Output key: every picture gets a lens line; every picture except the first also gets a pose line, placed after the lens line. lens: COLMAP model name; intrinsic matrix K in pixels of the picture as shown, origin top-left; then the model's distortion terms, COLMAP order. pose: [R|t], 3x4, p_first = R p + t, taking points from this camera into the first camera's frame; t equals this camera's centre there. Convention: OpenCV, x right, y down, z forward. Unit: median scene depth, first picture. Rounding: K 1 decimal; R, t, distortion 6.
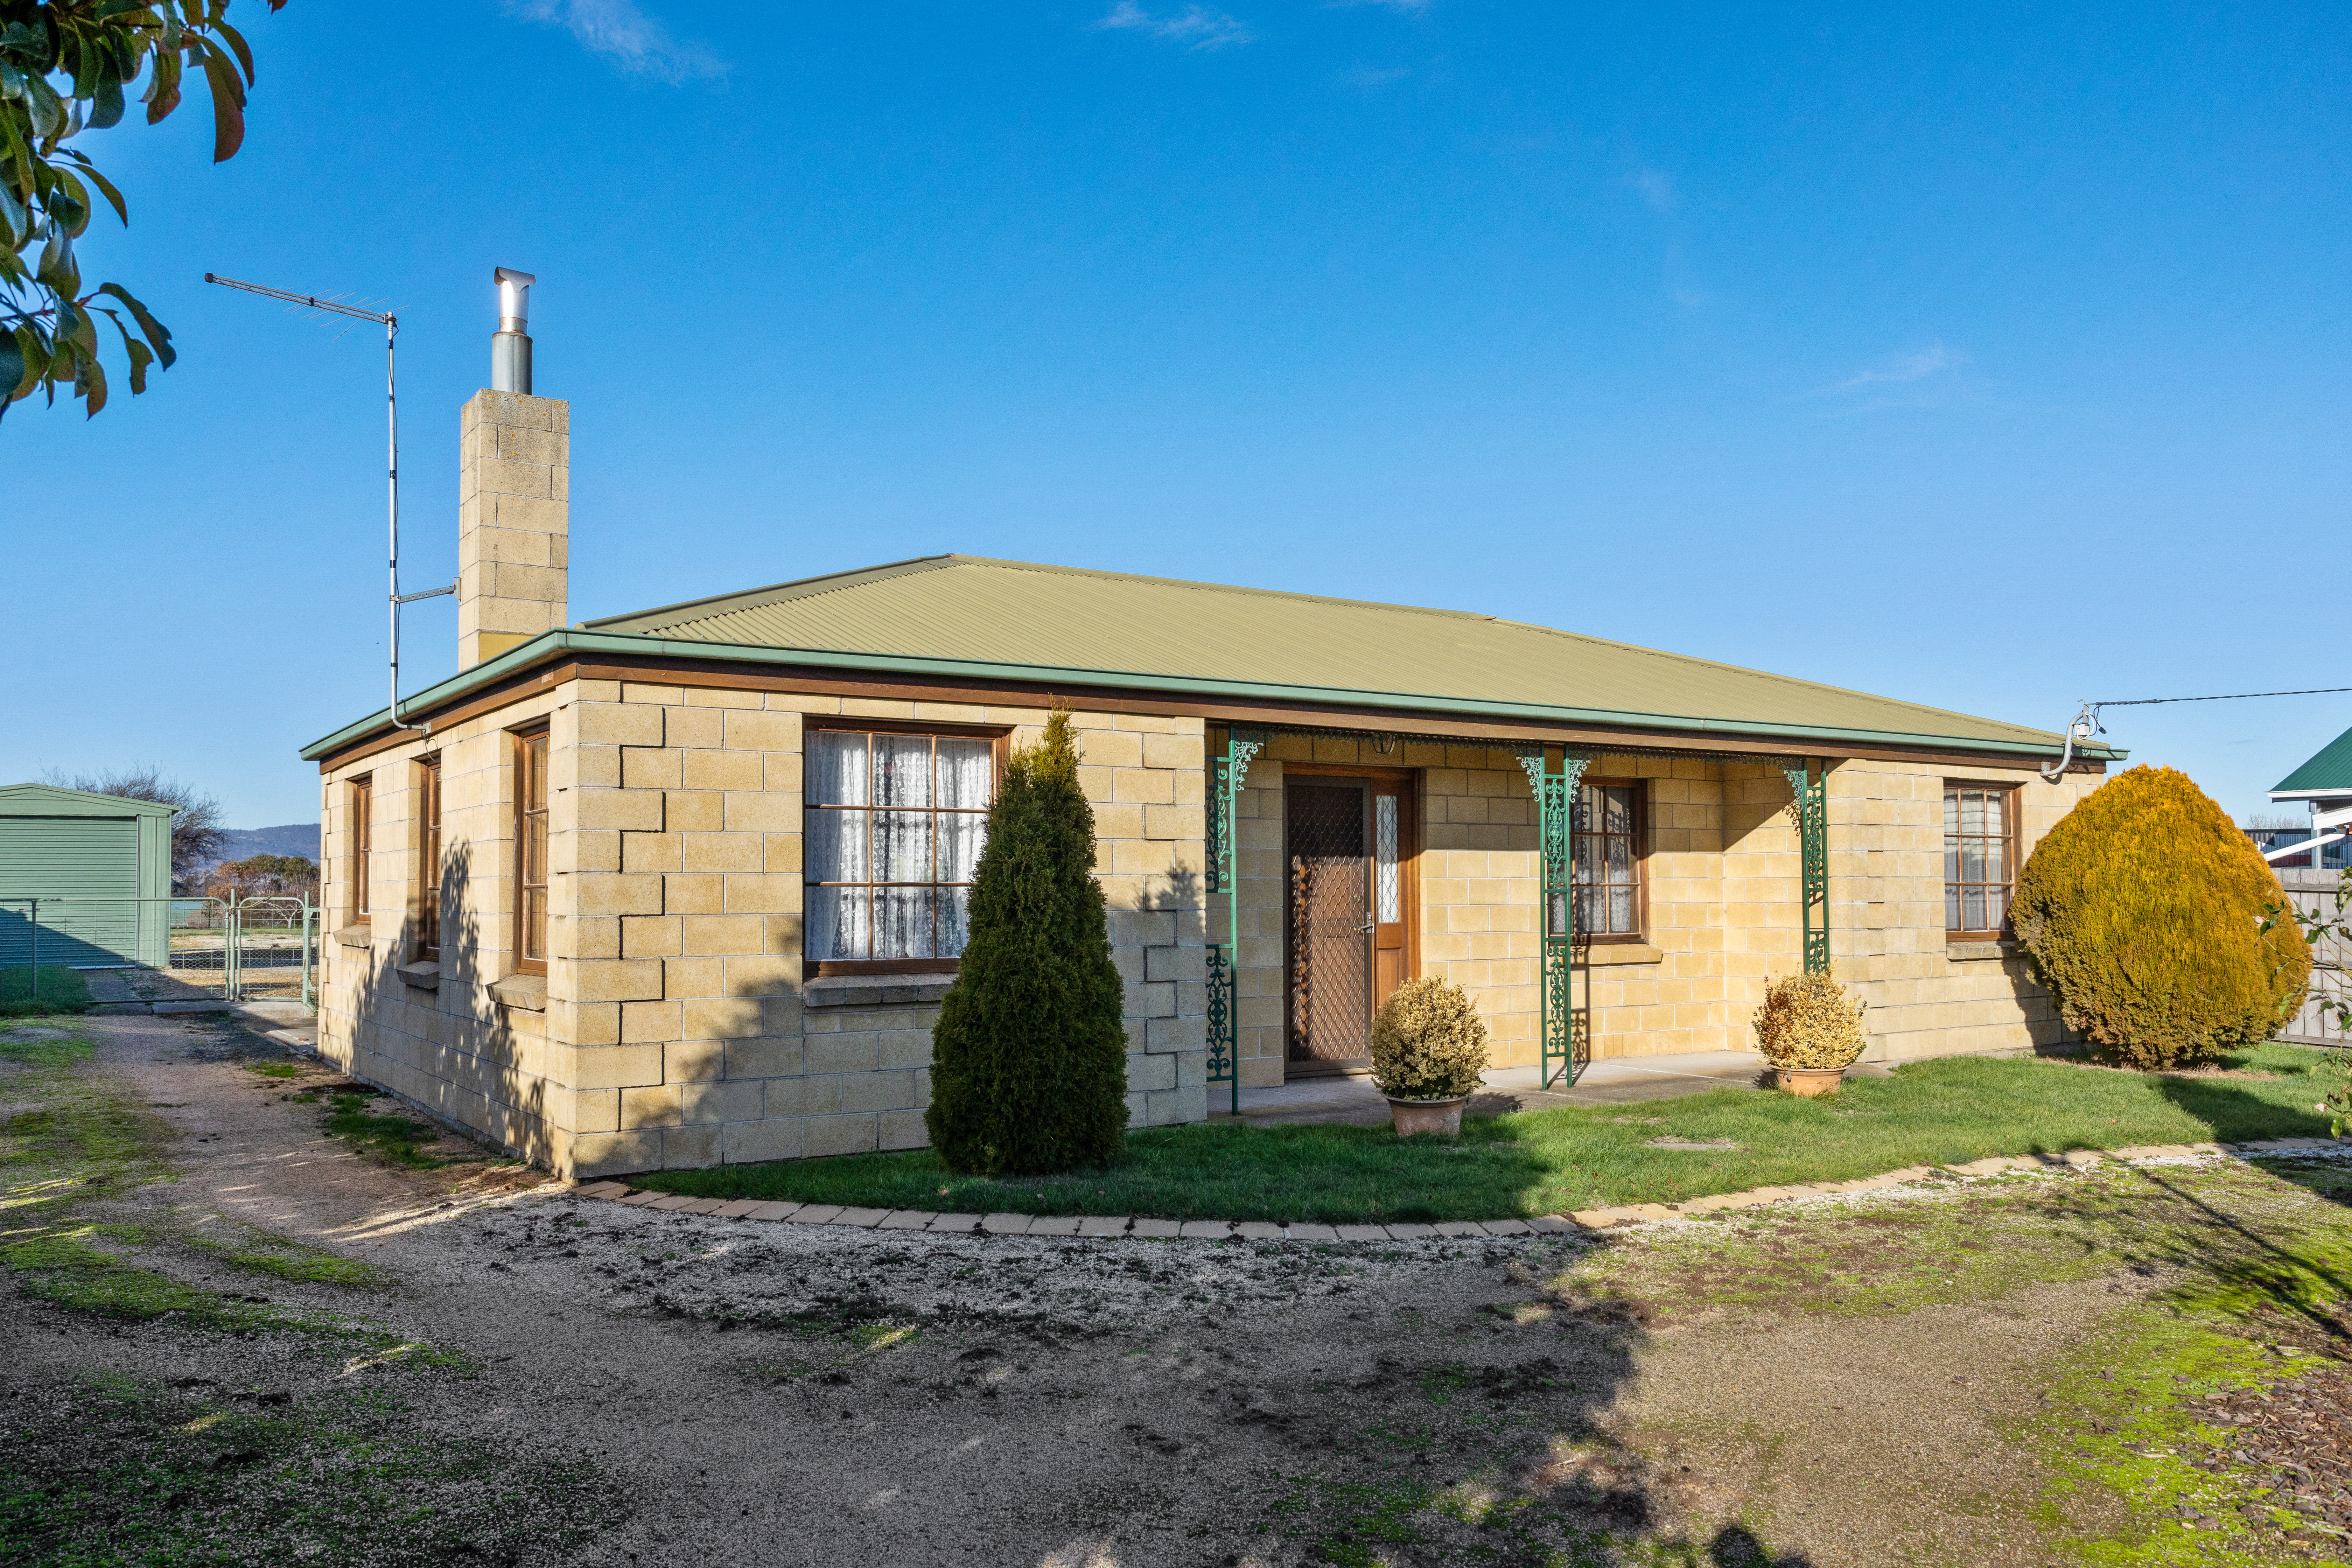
lens RADIAL K [[1913.6, 0, 1177.6], [0, 1913.6, 792.2], [0, 0, 1]] dist [-0.014908, 0.005283]
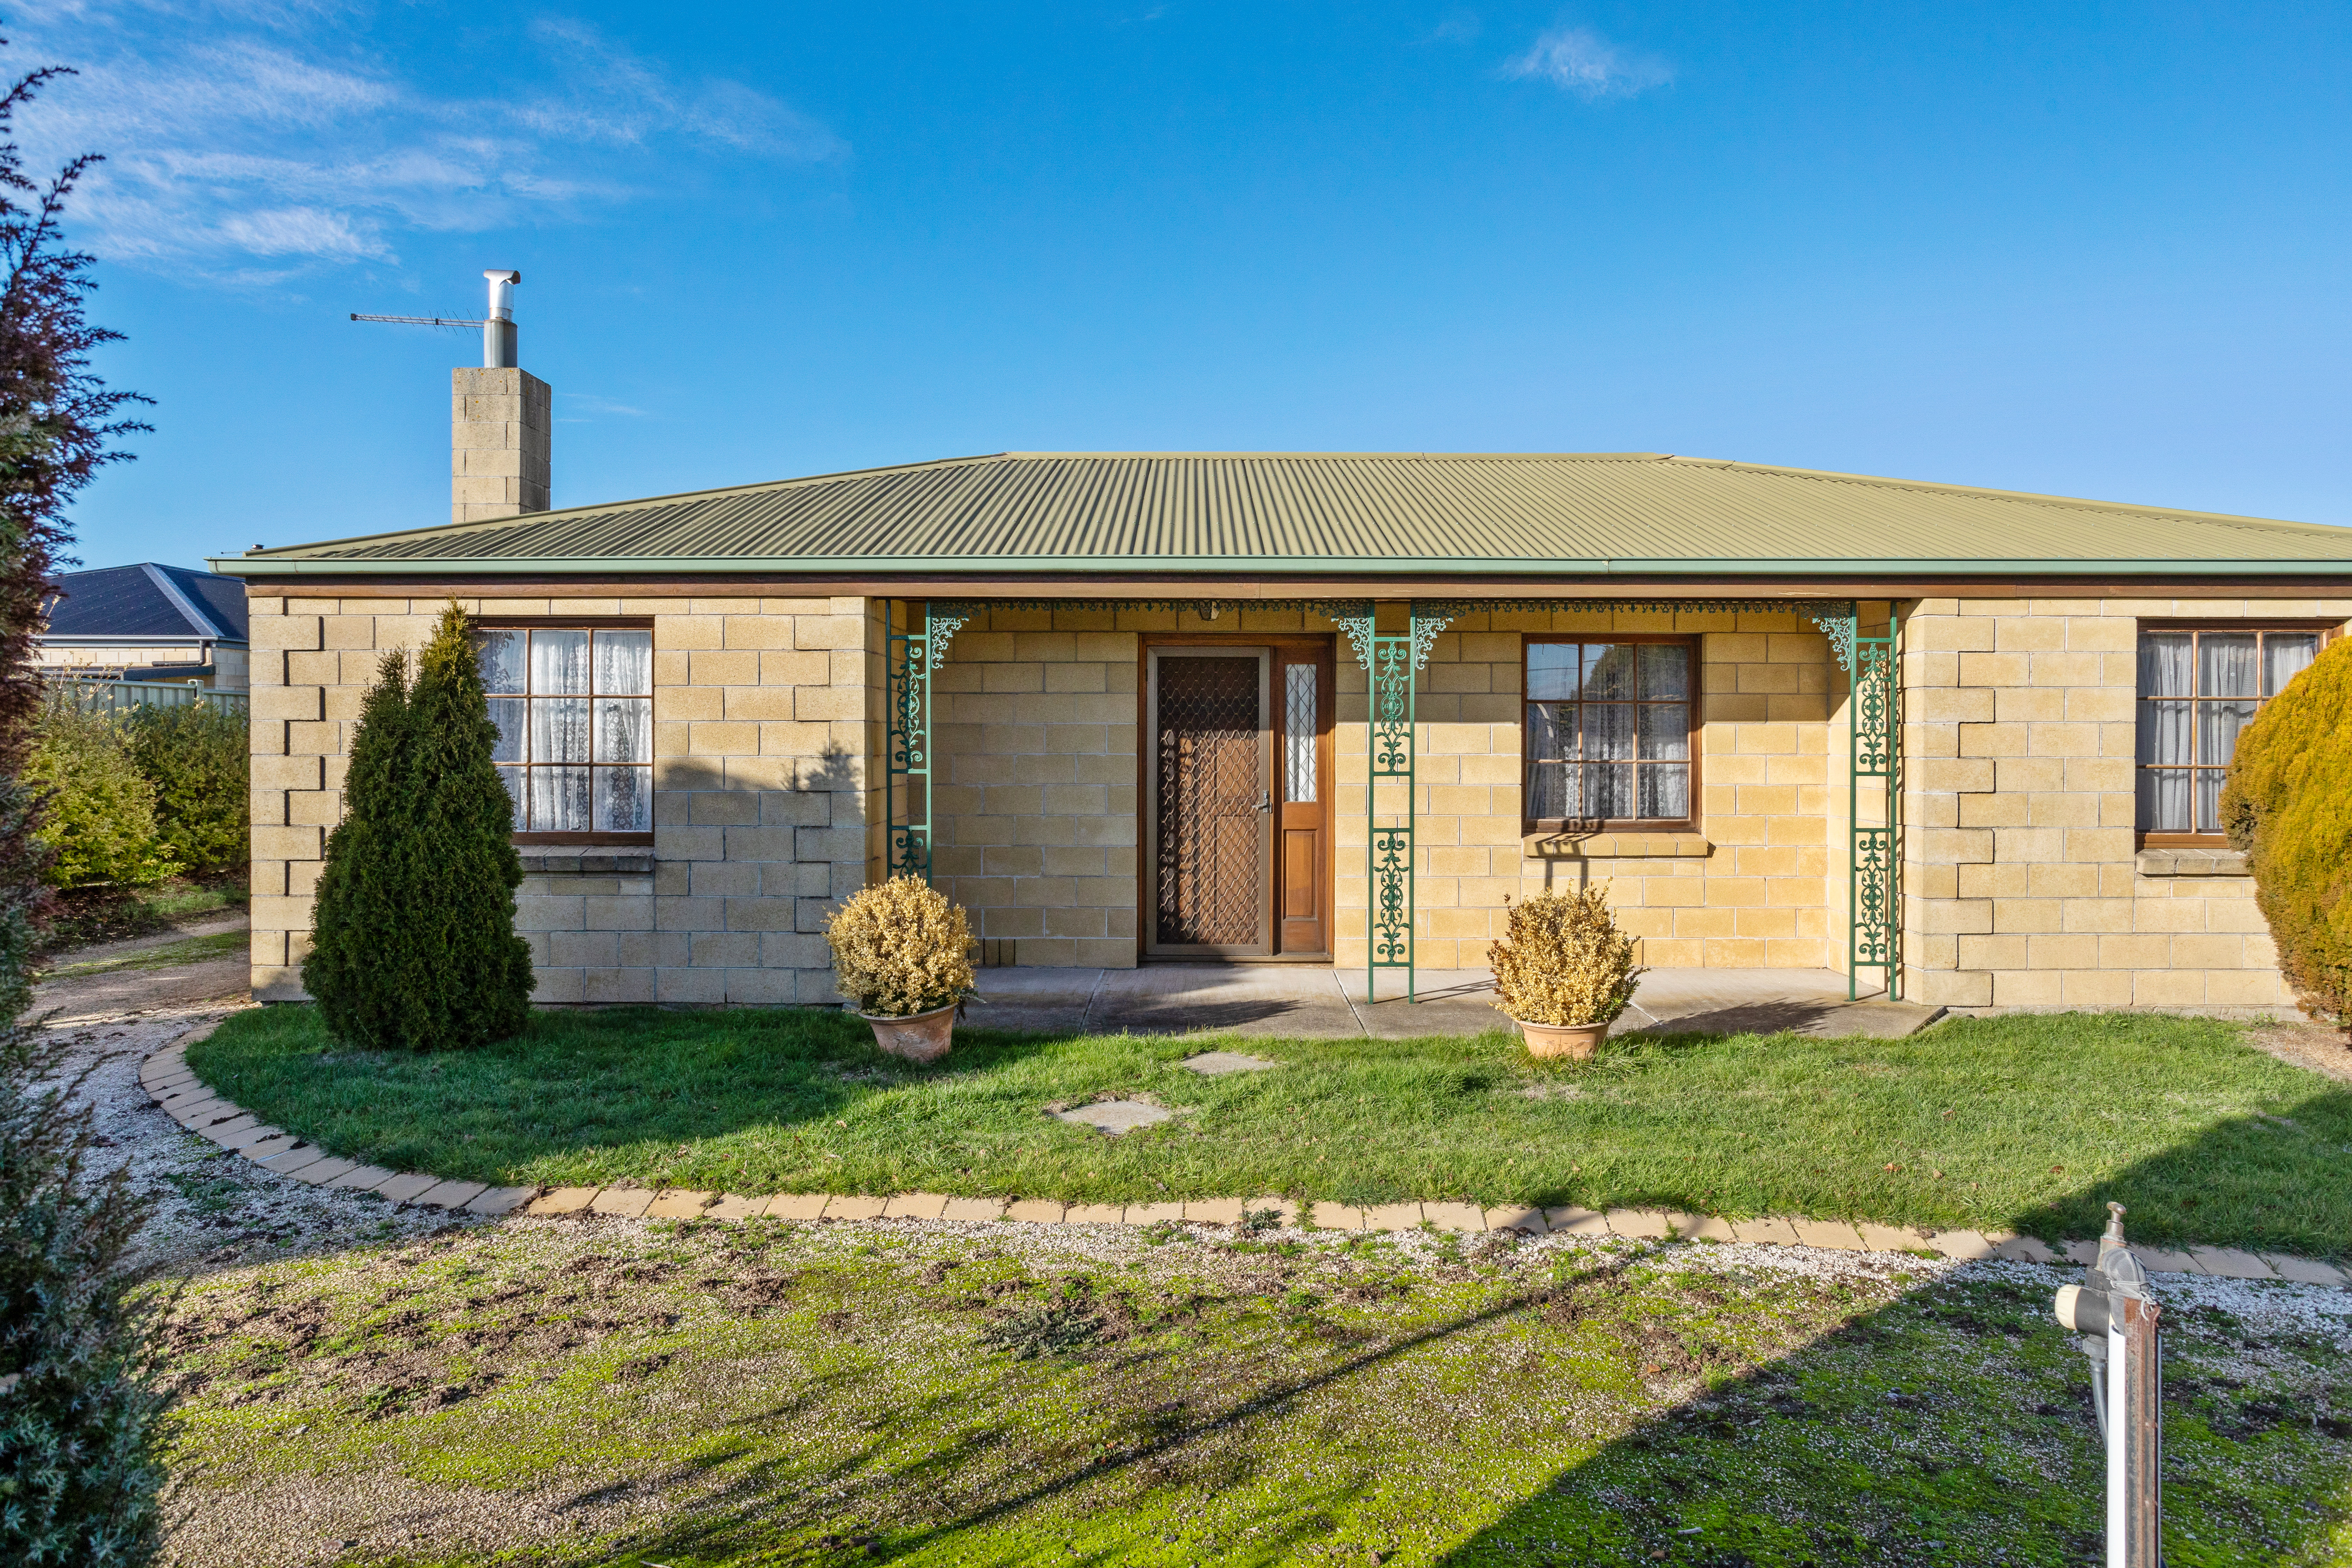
lens RADIAL K [[1440.4, 0, 1171.1], [0, 1440.4, 719.5], [0, 0, 1]] dist [-0.023961, -0.003444]
pose [[0.809728, -0.002067, -0.586802, 0.496267], [0.026974, 0.999068, 0.033702, 0.003255], [0.586186, -0.043118, 0.809029, 0.423912]]
